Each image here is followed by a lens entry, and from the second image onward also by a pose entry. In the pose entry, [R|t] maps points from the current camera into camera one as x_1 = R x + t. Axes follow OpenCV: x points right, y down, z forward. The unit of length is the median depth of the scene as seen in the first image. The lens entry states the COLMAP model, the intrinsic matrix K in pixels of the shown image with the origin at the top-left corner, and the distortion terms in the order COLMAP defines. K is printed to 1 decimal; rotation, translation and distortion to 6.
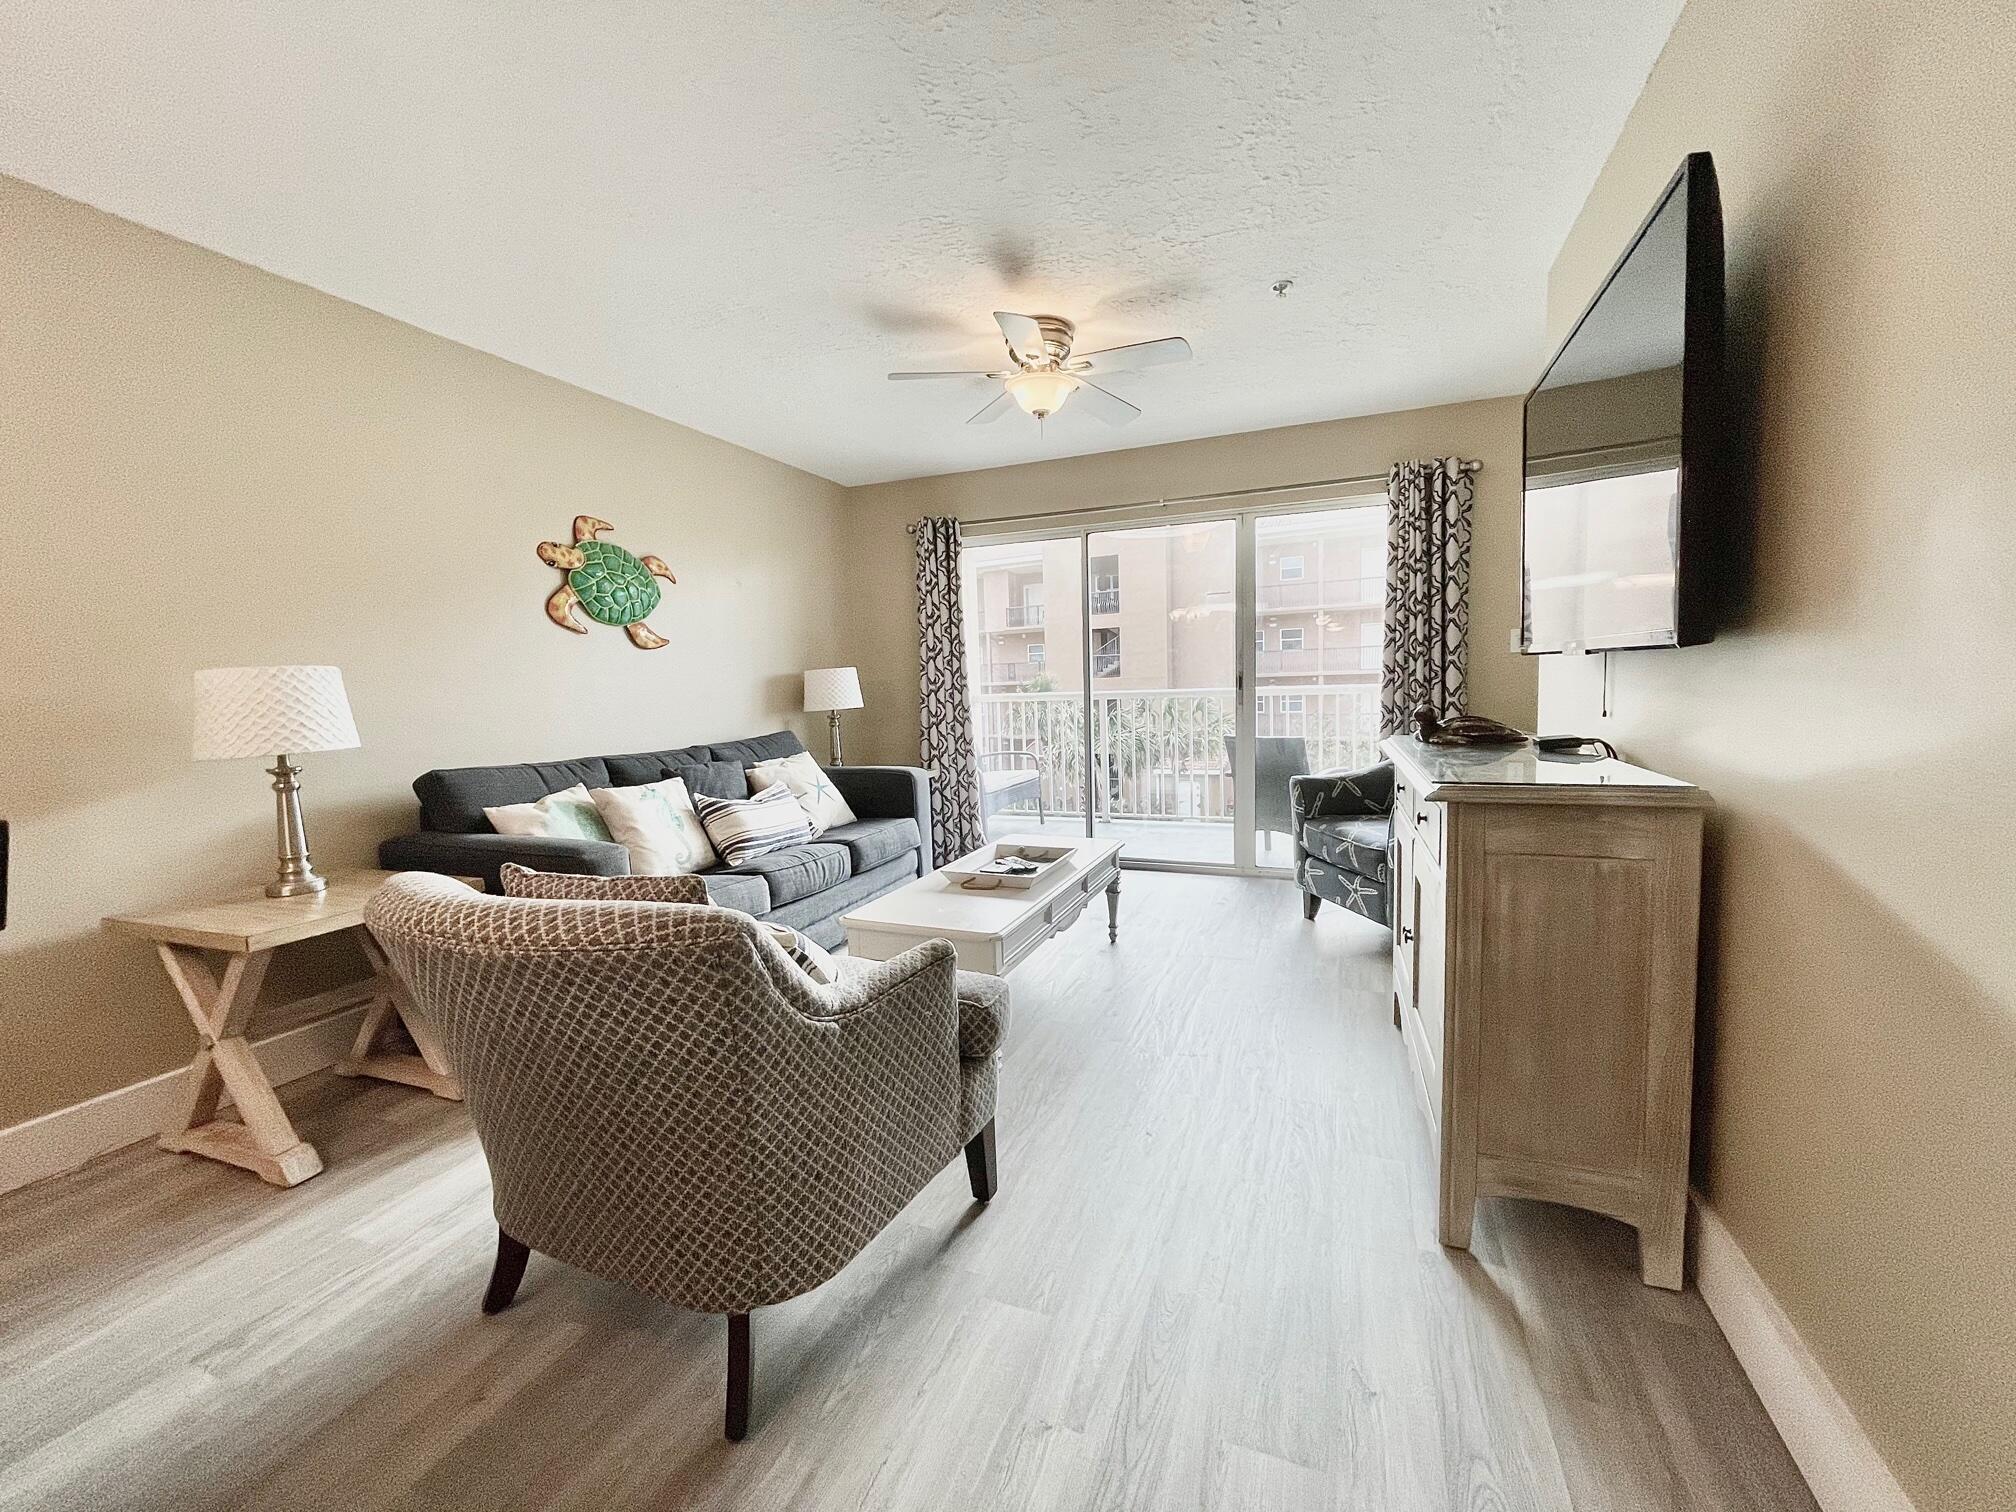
lens RADIAL K [[814.2, 0, 1004.9], [0, 814.2, 751.4], [0, 0, 1]] dist [-0.000893, 0.000320]
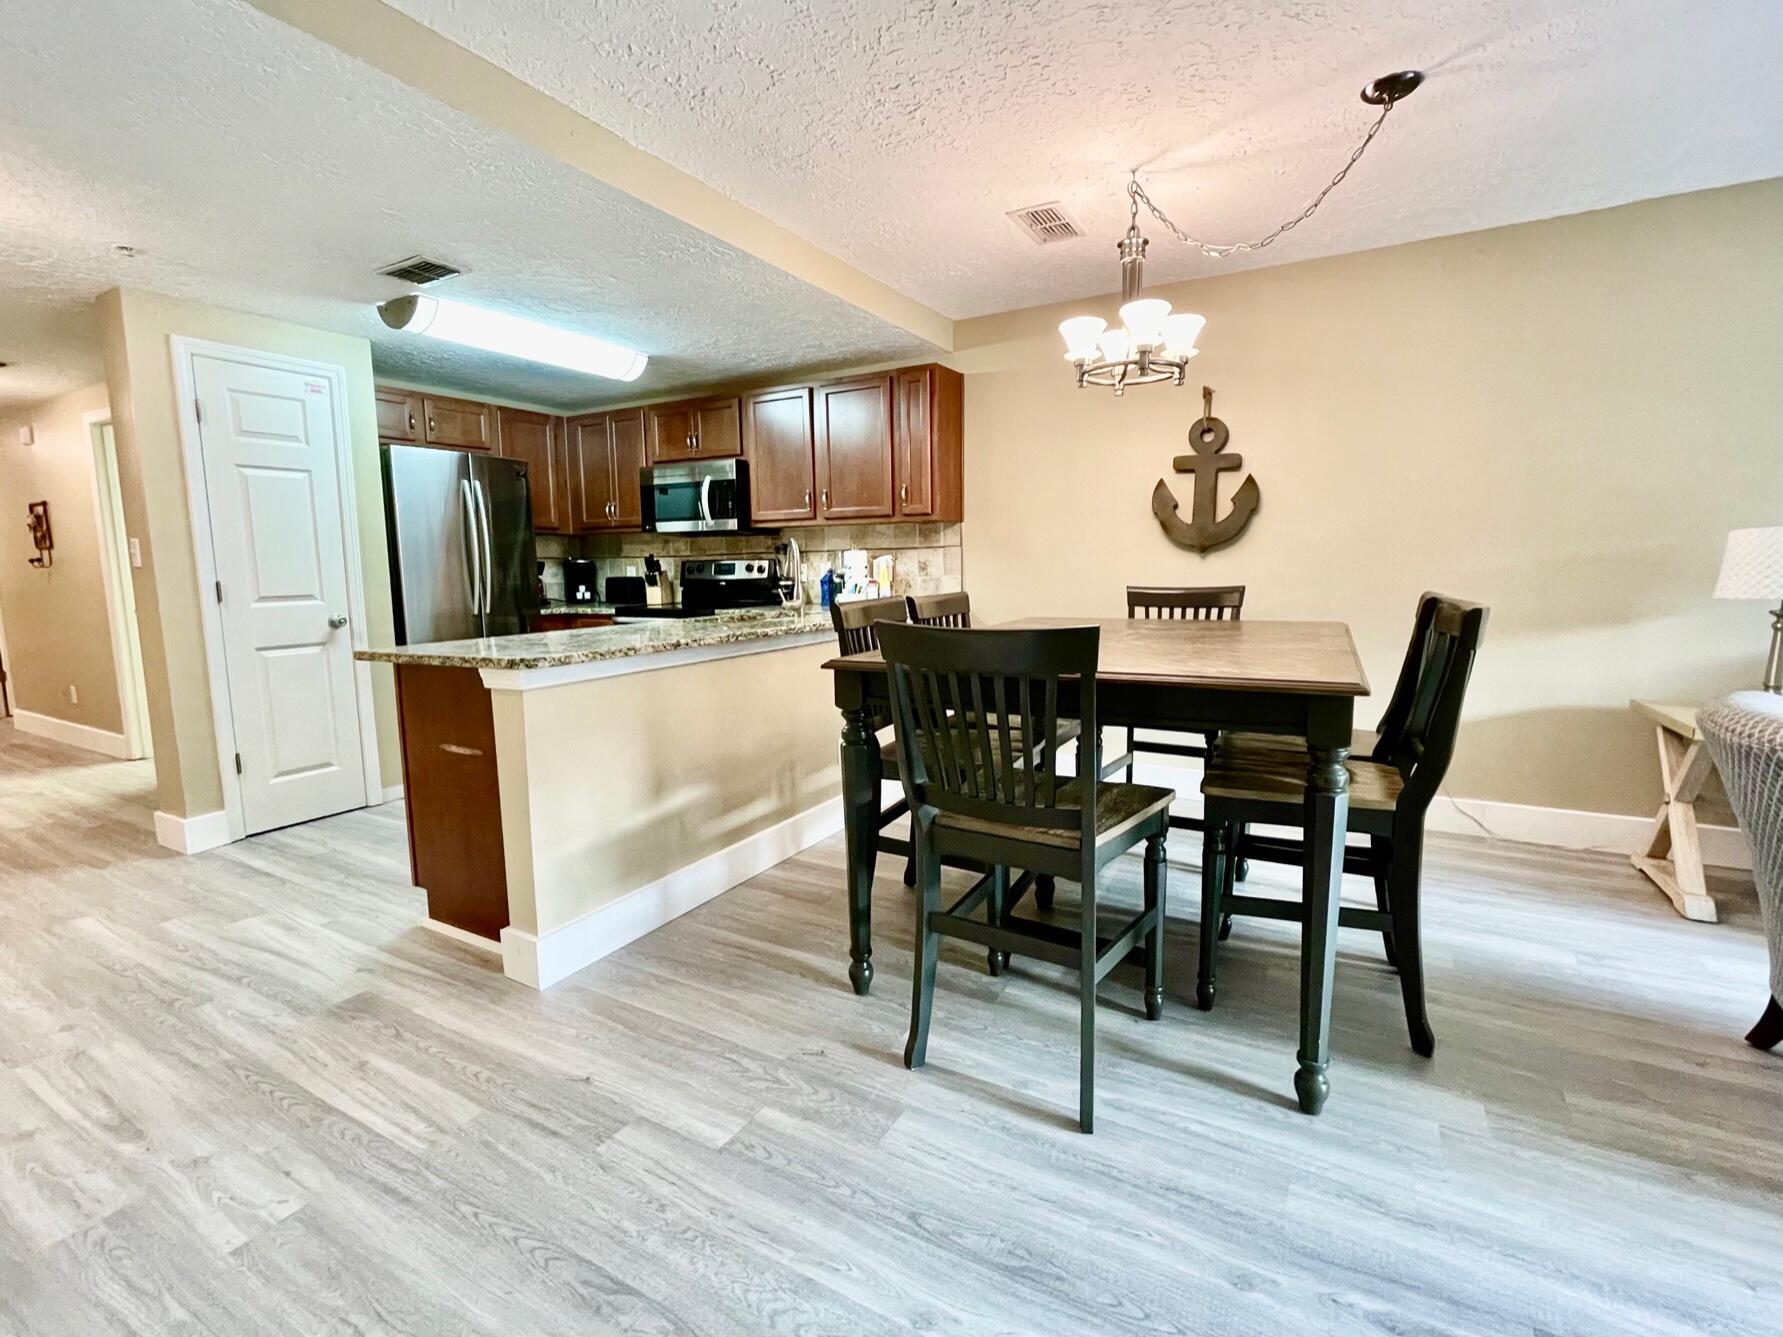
lens RADIAL K [[809.0, 0, 886.3], [0, 809.0, 668.8], [0, 0, 1]] dist [-0.000090, 0.000184]
pose [[-0.129116, 0.164267, -0.977929, 0.294573], [-0.067967, 0.982399, 0.173992, -0.008847], [0.989297, 0.088932, -0.115679, -0.108259]]
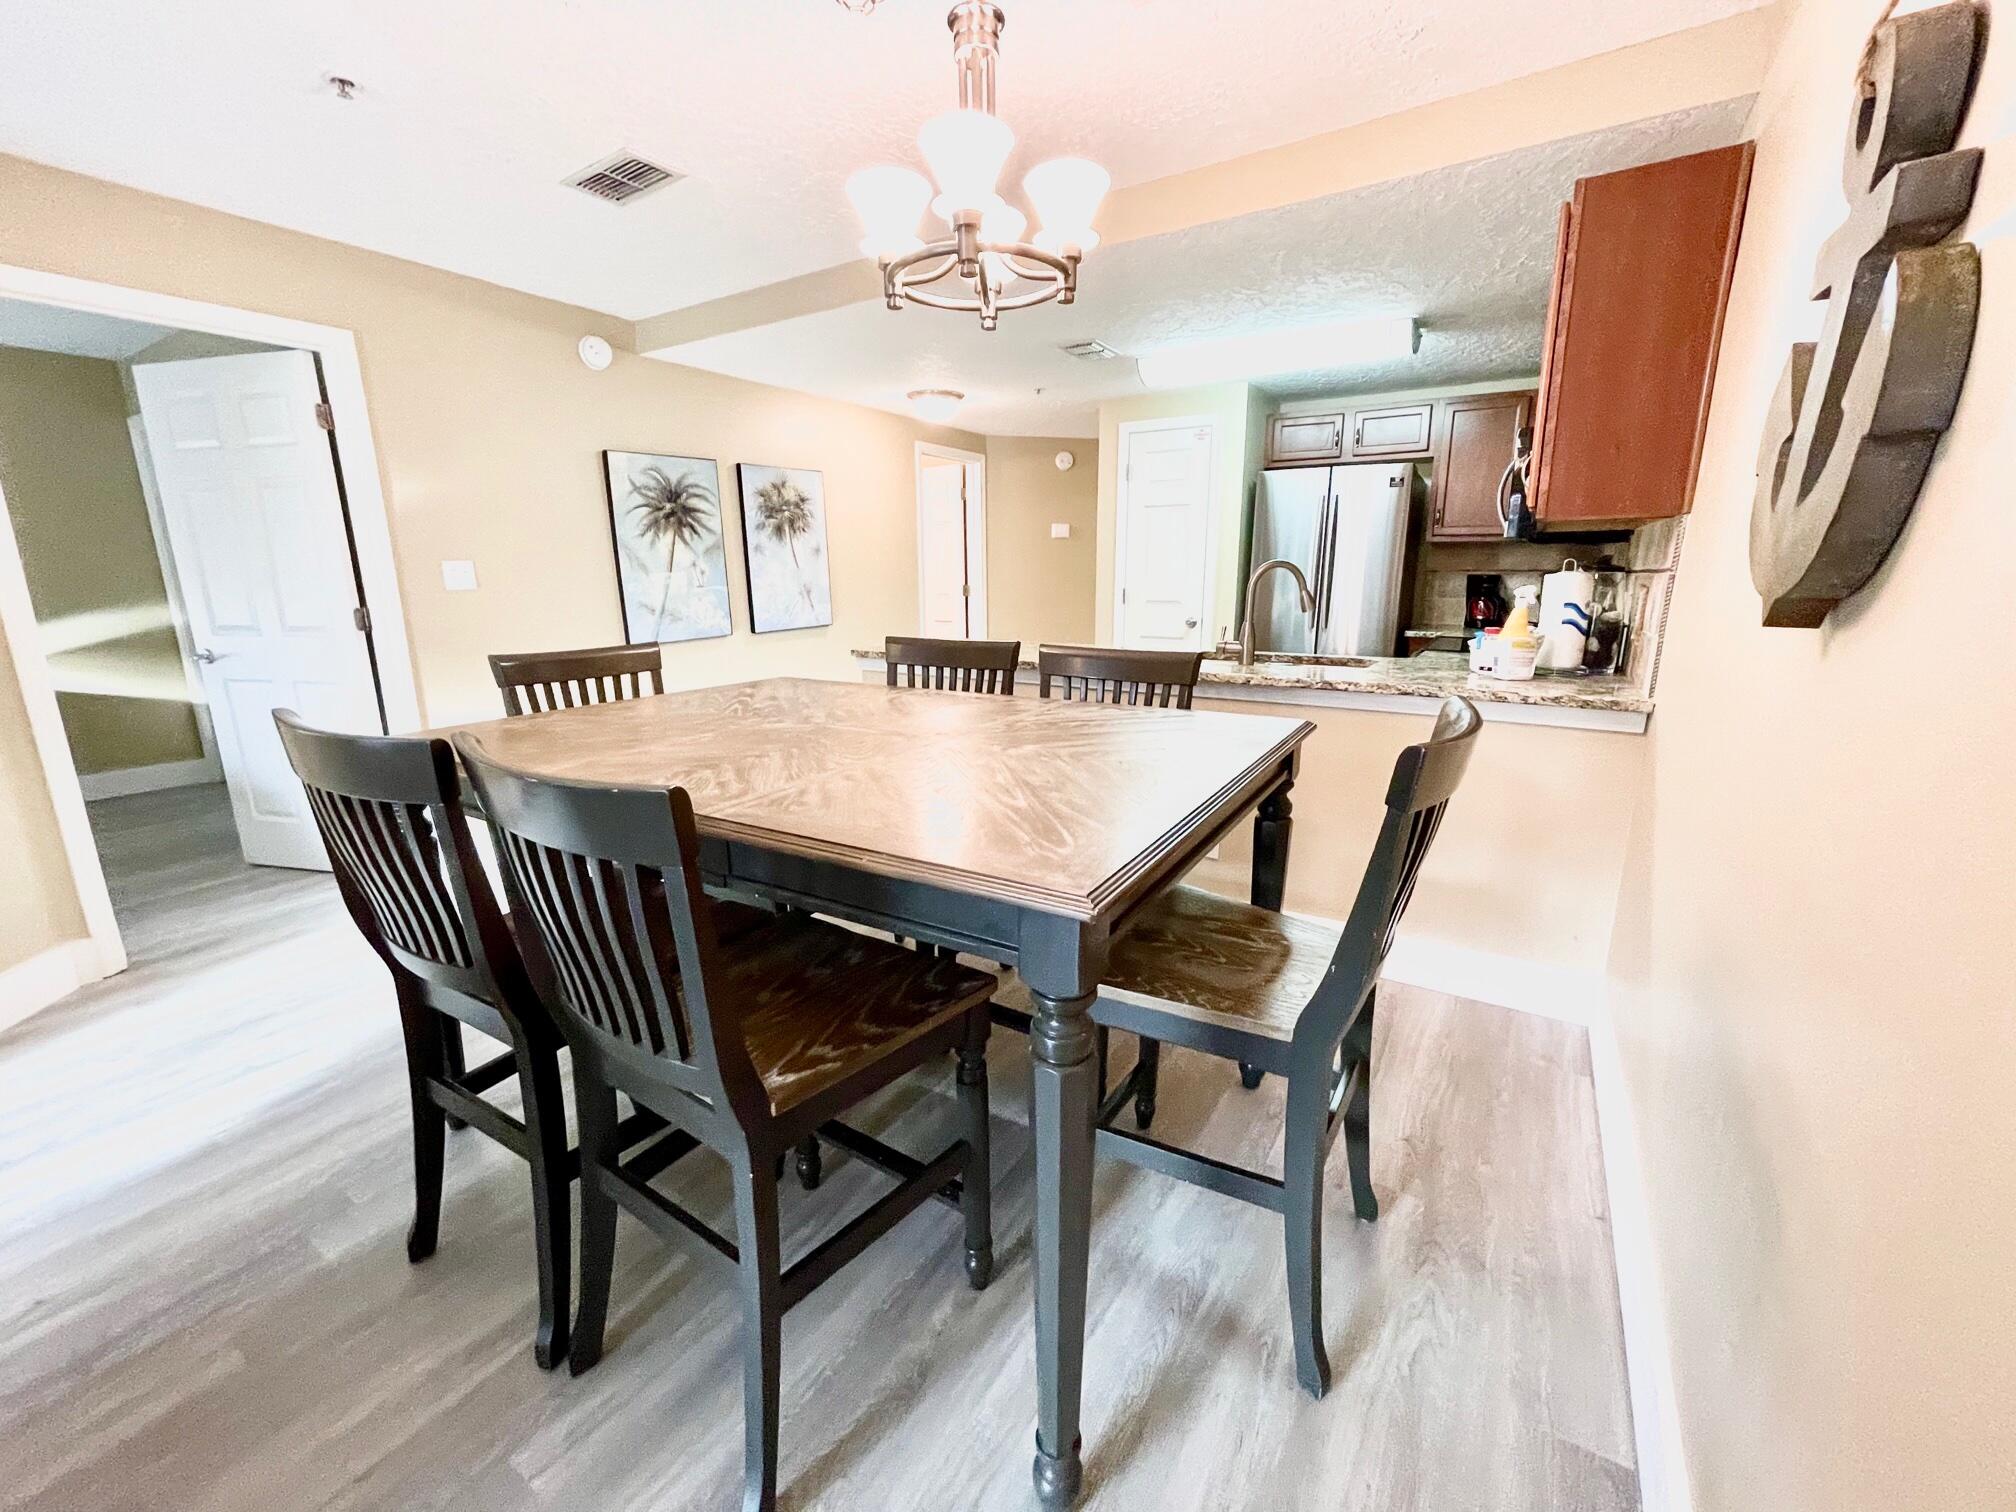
lens RADIAL K [[814.2, 0, 1004.9], [0, 814.2, 751.4], [0, 0, 1]] dist [-0.000893, 0.000320]
pose [[-0.986295, 0.002983, 0.164967, -0.601827], [0.052987, 0.952602, 0.299569, -0.059771], [-0.156254, 0.304204, -0.939704, 0.479577]]
